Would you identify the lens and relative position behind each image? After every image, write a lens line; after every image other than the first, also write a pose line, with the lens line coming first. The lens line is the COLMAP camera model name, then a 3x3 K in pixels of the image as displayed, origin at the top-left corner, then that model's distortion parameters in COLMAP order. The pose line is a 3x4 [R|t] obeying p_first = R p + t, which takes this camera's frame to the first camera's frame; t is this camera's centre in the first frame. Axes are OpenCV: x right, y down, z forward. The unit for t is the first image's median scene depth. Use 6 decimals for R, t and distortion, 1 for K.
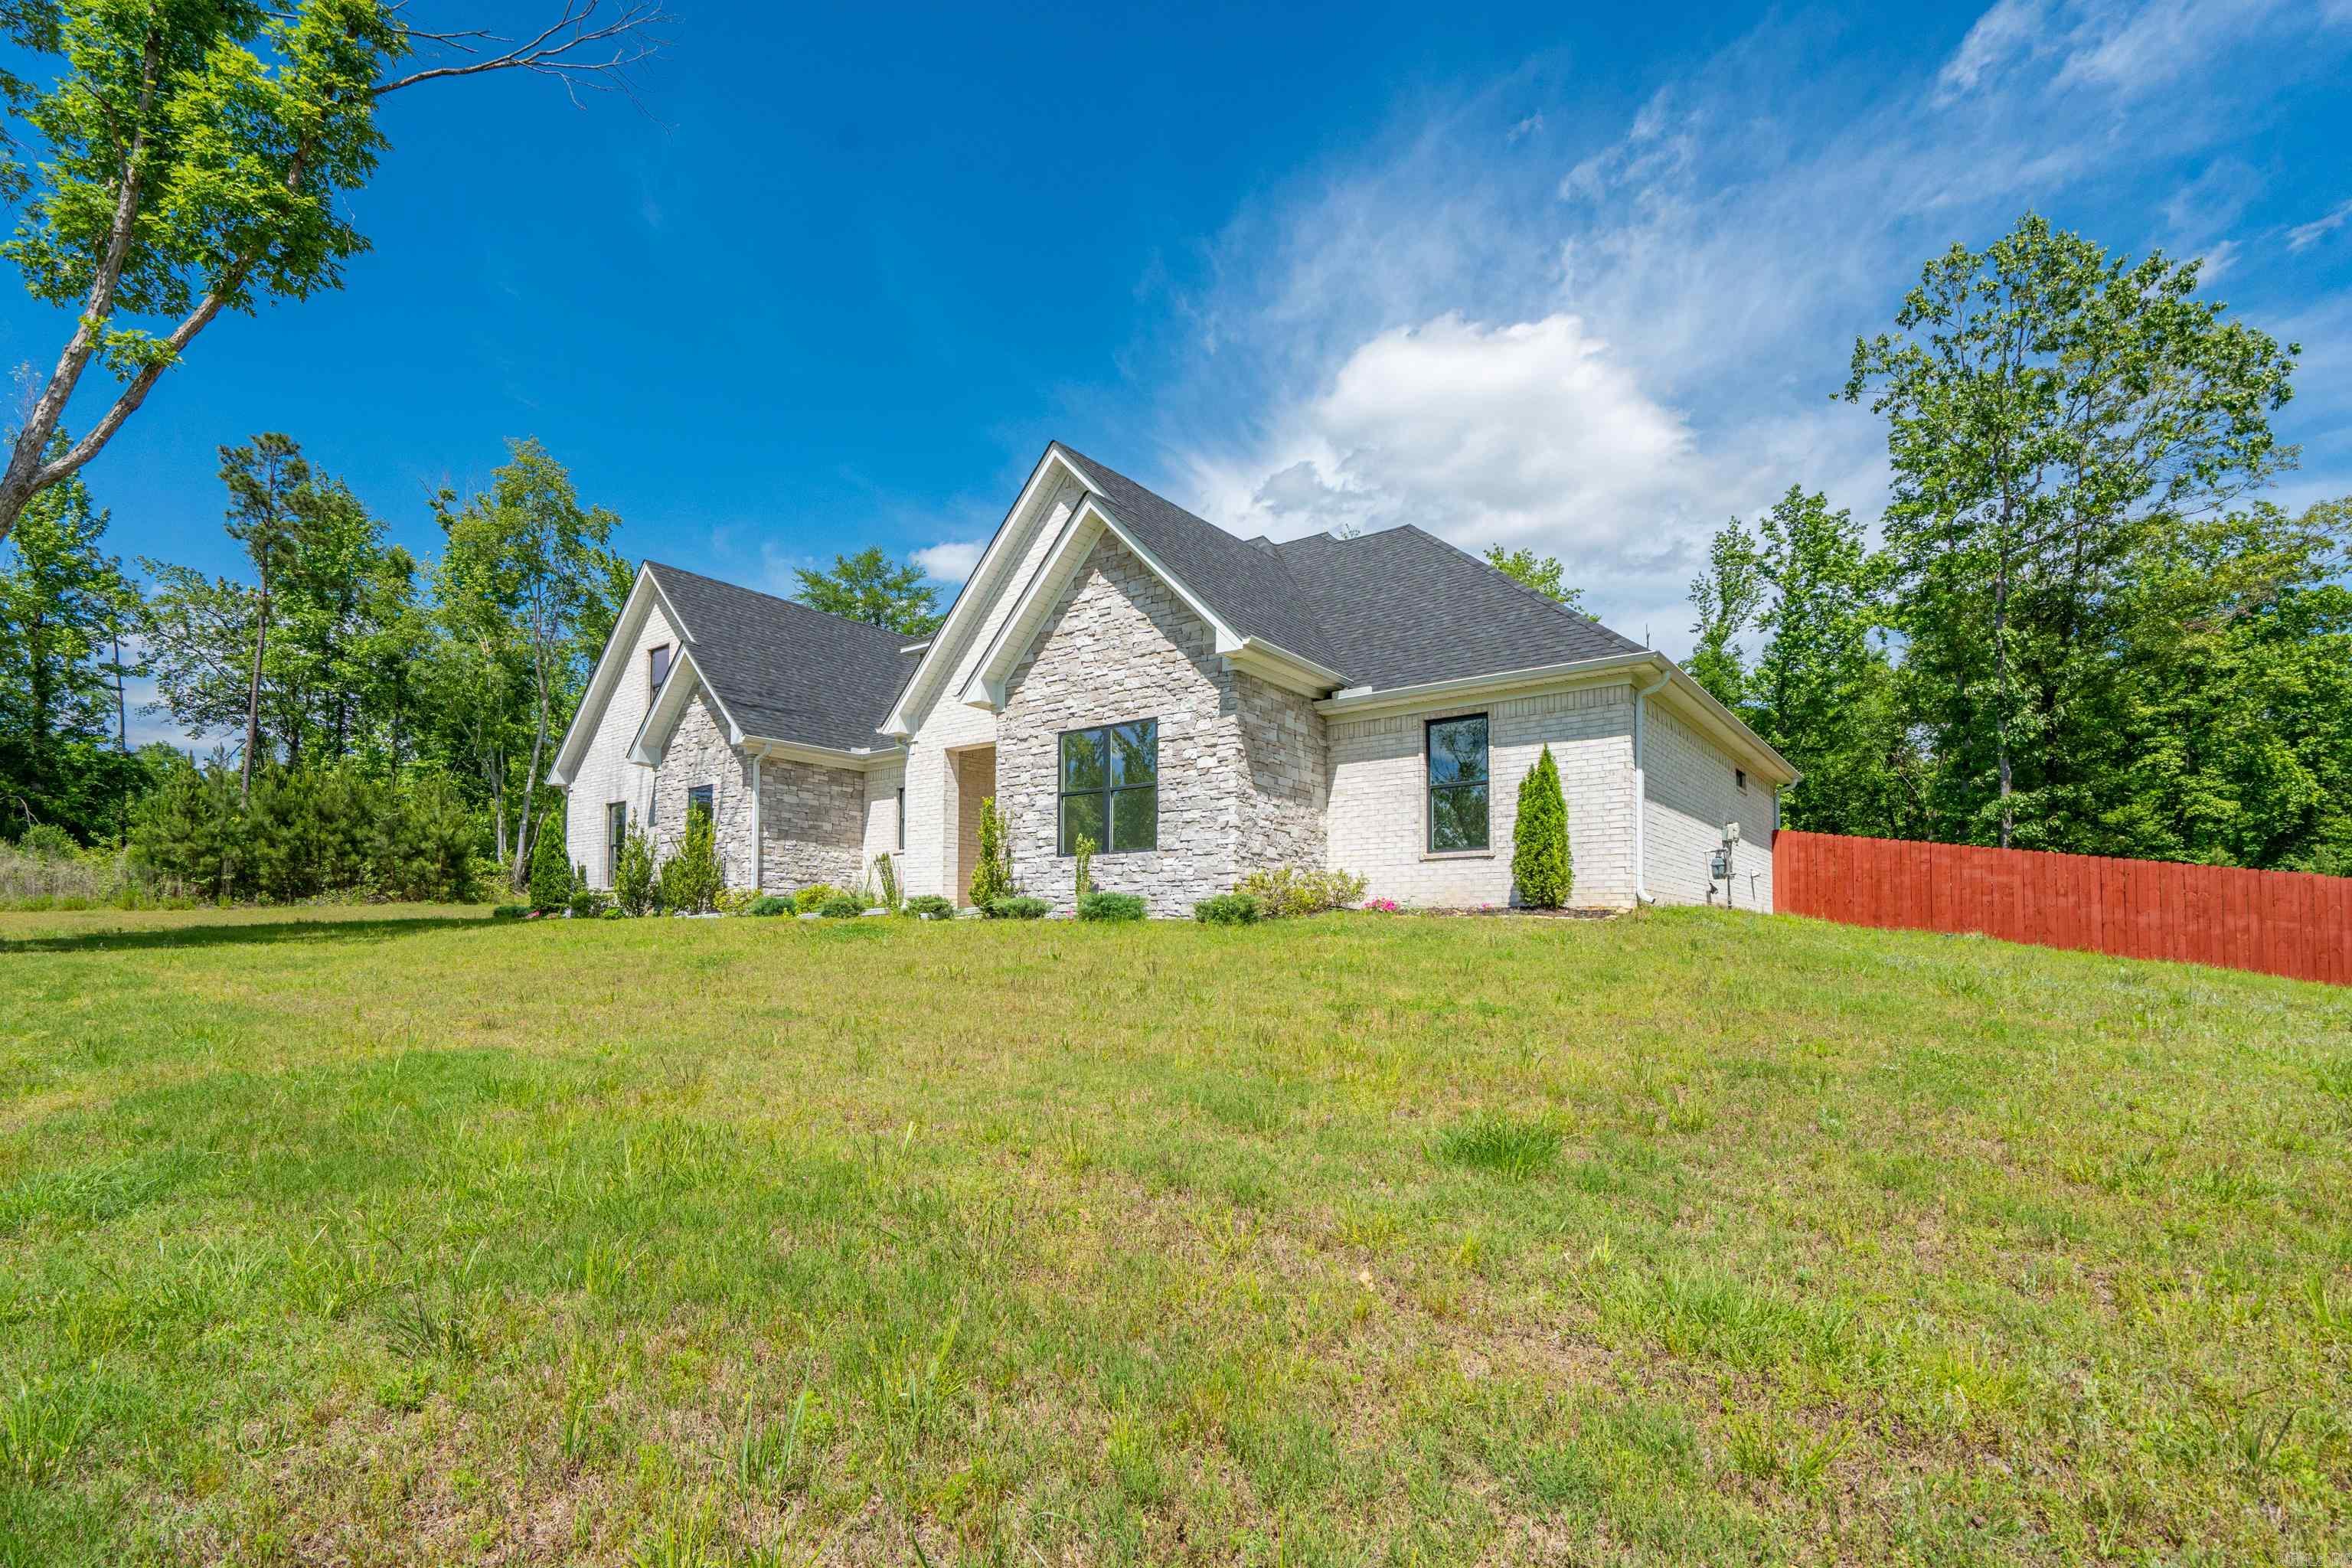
lens RADIAL K [[1080.5, 0, 1126.2], [0, 1080.5, 927.3], [0, 0, 1]] dist [-0.008087, 0.000437]
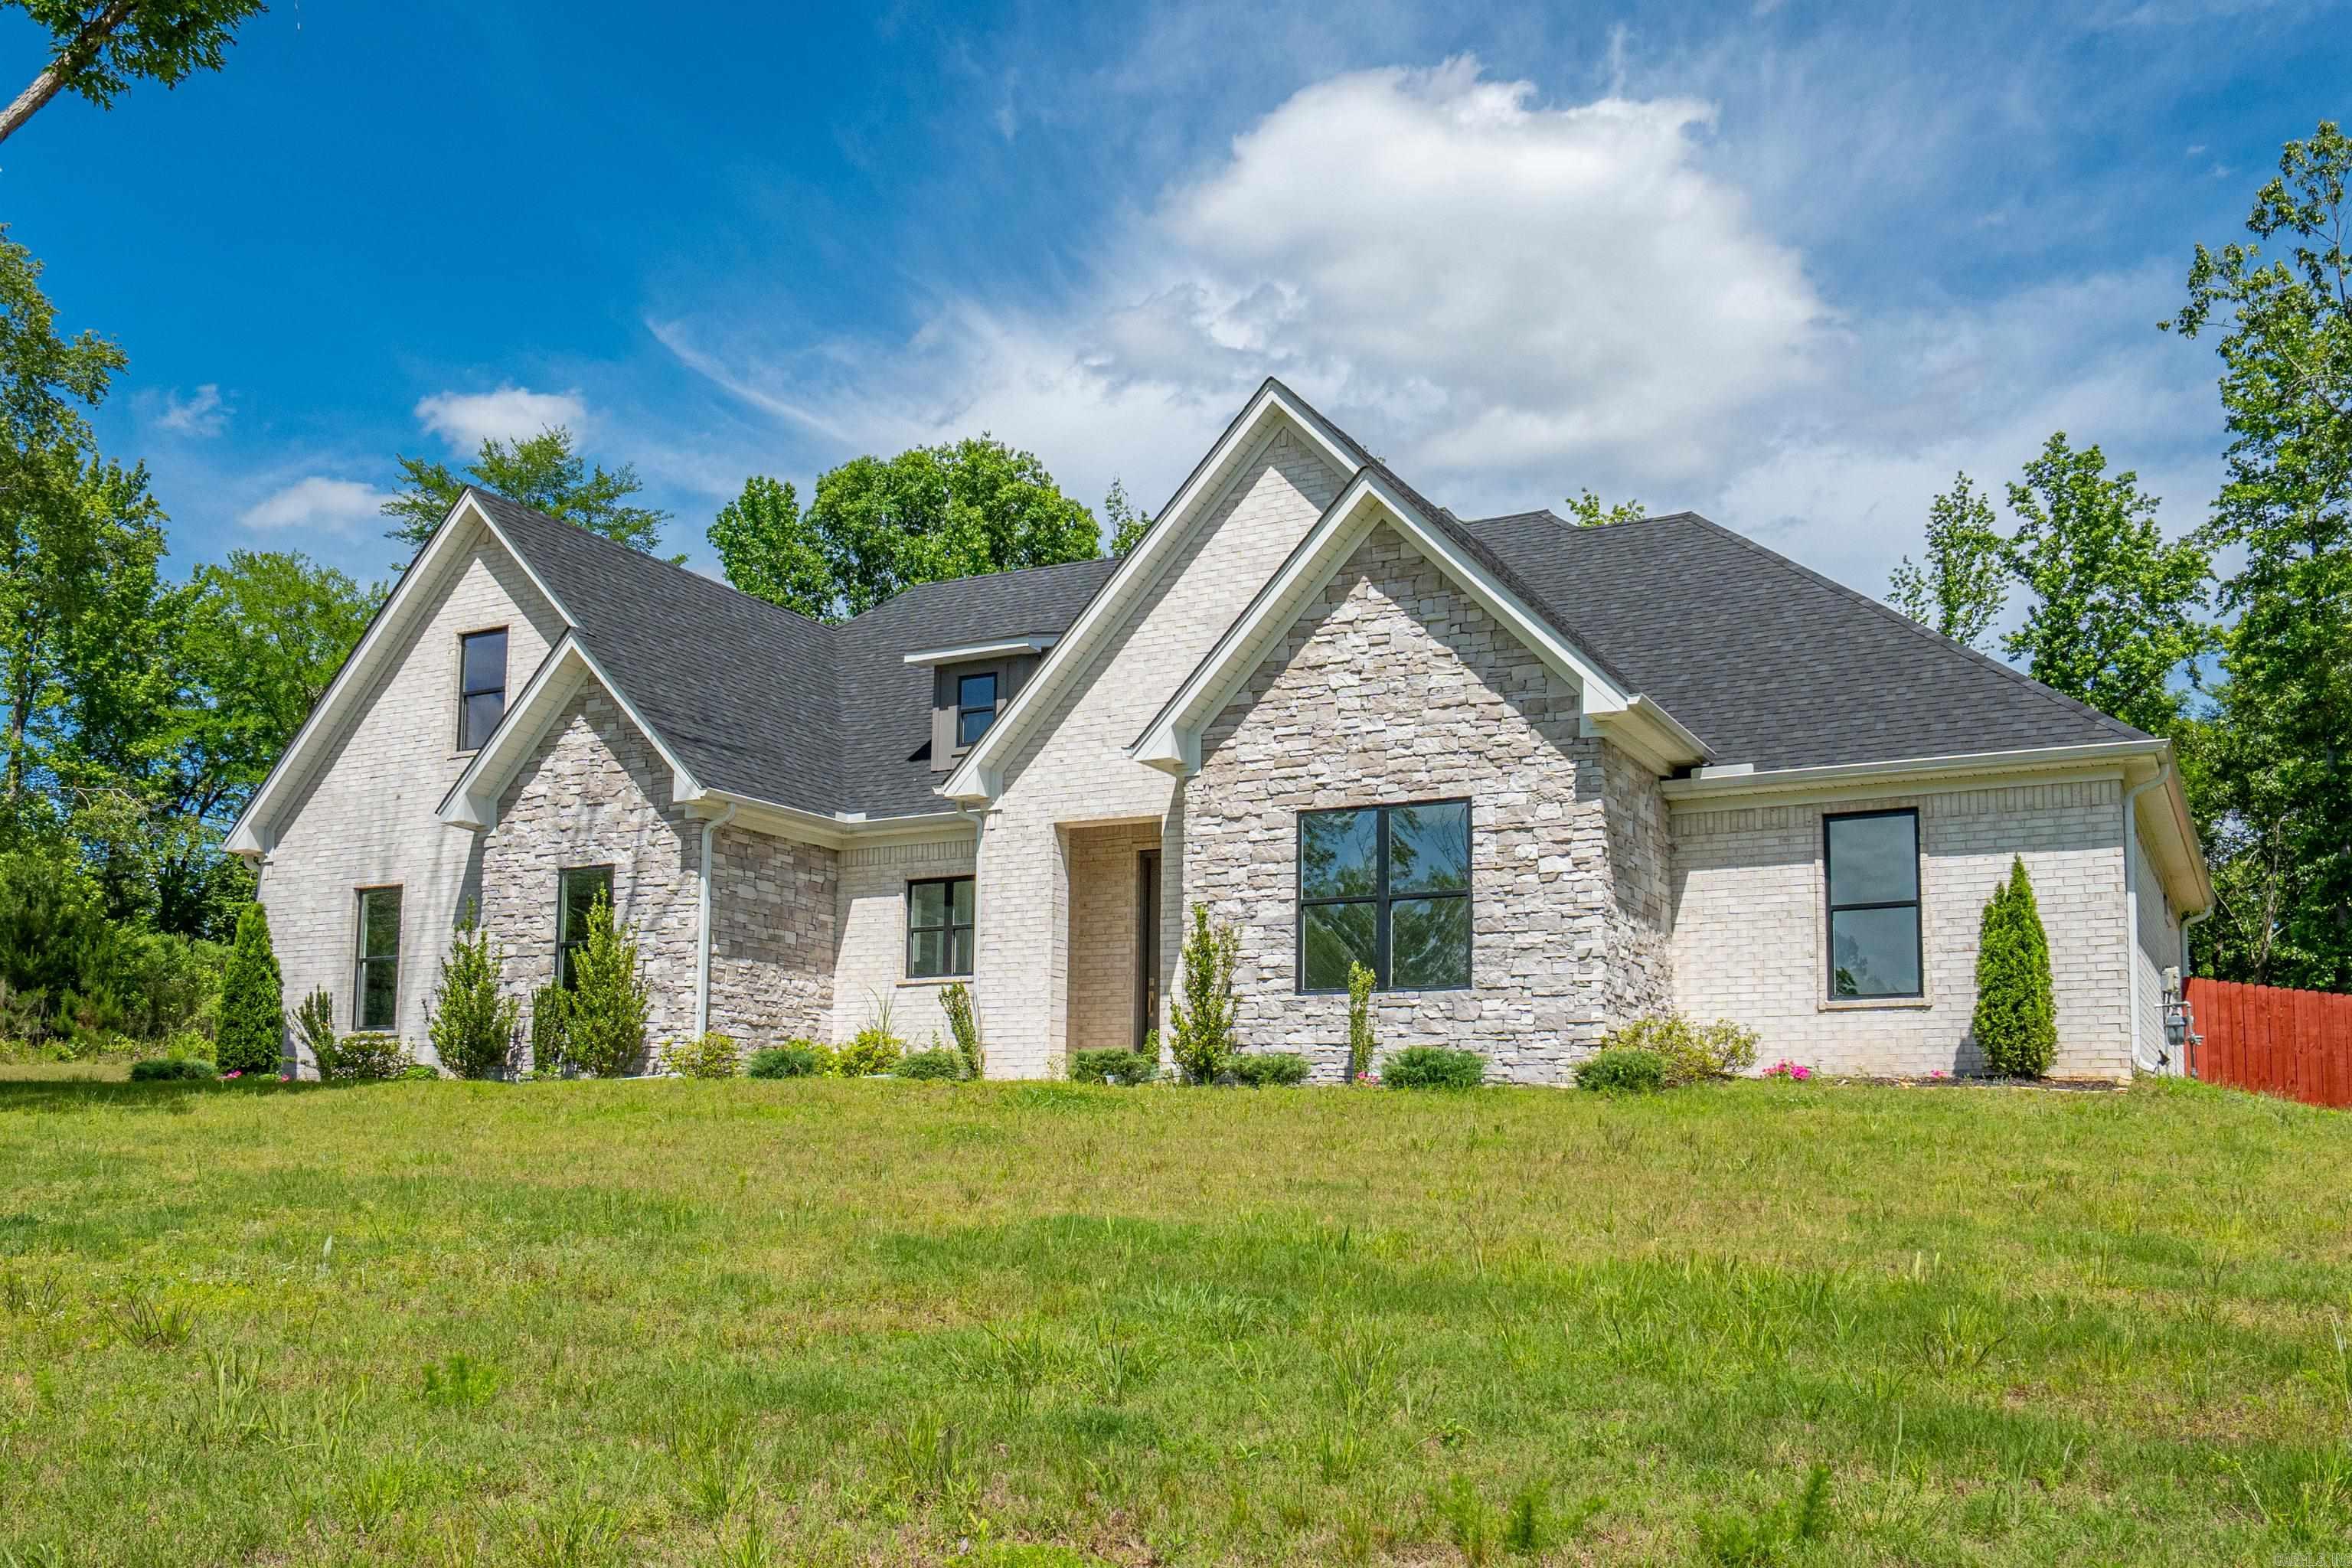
lens RADIAL K [[1997.4, 0, 1182.4], [0, 1997.4, 1012.2], [0, 0, 1]] dist [0.003298, -0.010858]
pose [[0.985417, 0.019245, 0.169065, -0.340507], [-0.009019, 0.998094, -0.061050, 0.021787], [-0.169918, 0.058635, 0.983712, -0.205532]]
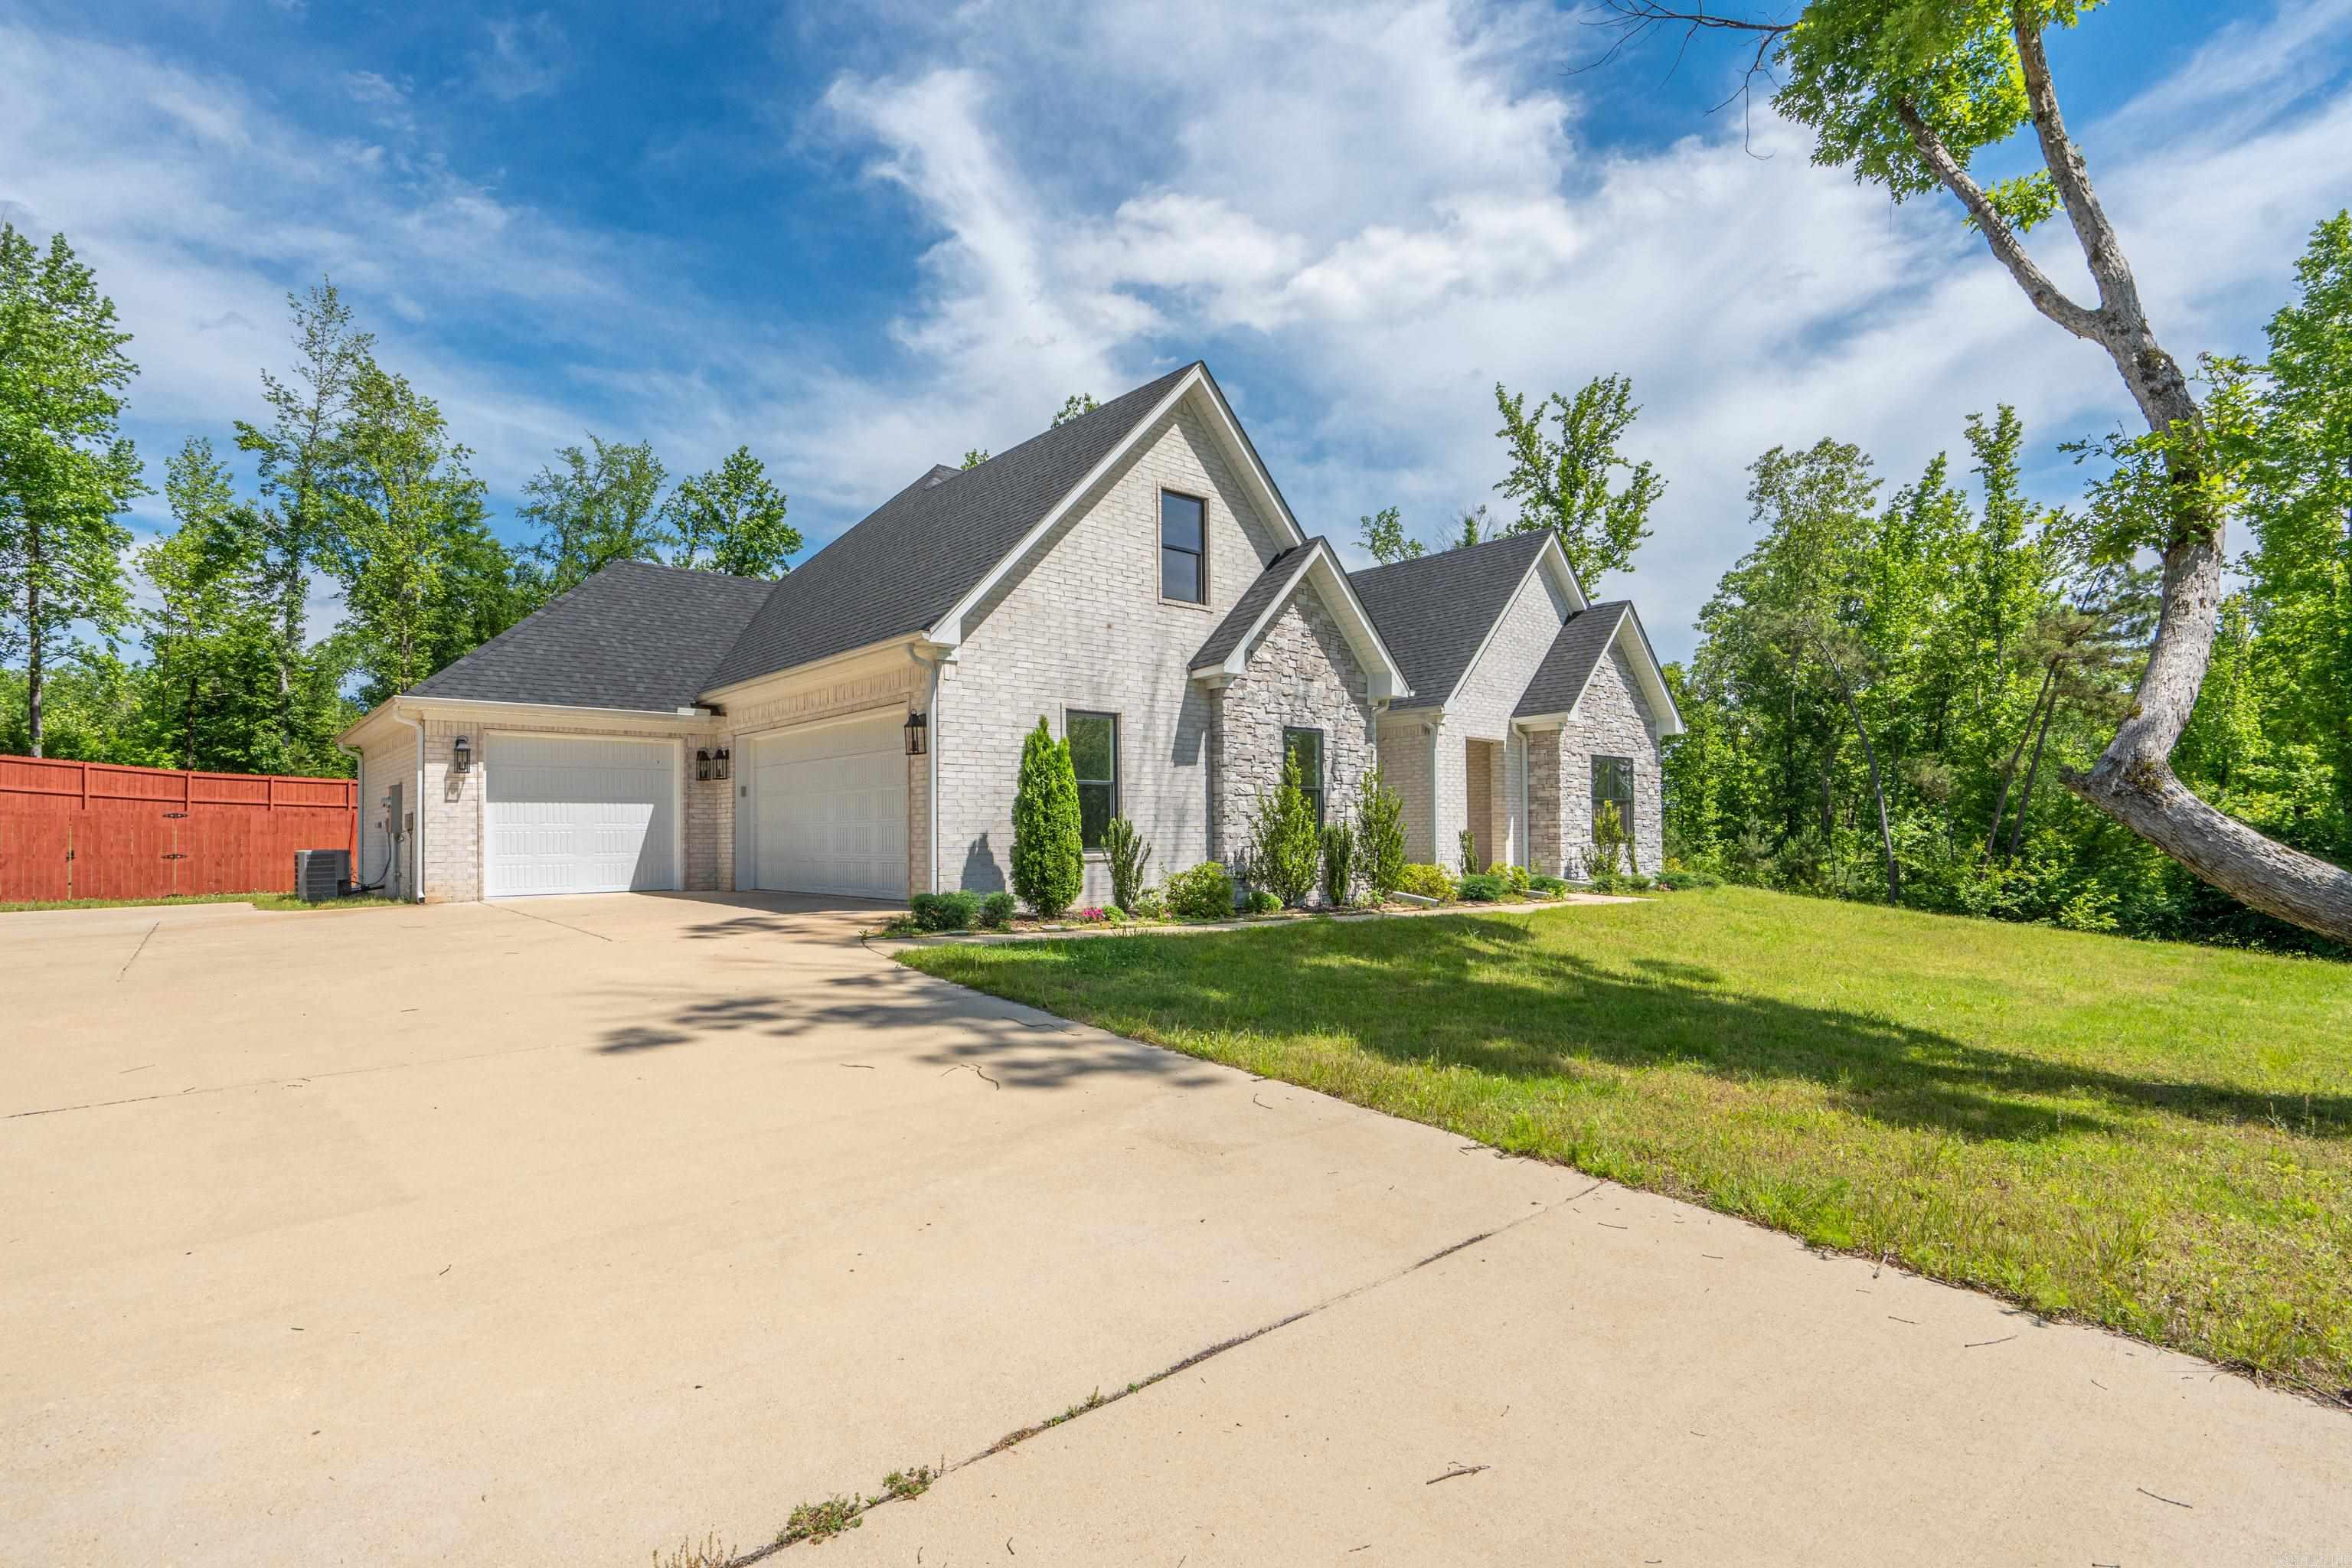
lens RADIAL K [[1175.2, 0, 1118.4], [0, 1175.2, 829.1], [0, 0, 1]] dist [-0.005005, 0.001474]
pose [[0.192722, 0.004370, 0.981244, -1.664384], [-0.007292, 0.999969, -0.003022, -0.074372], [-0.981226, -0.006573, 0.192748, 1.301330]]
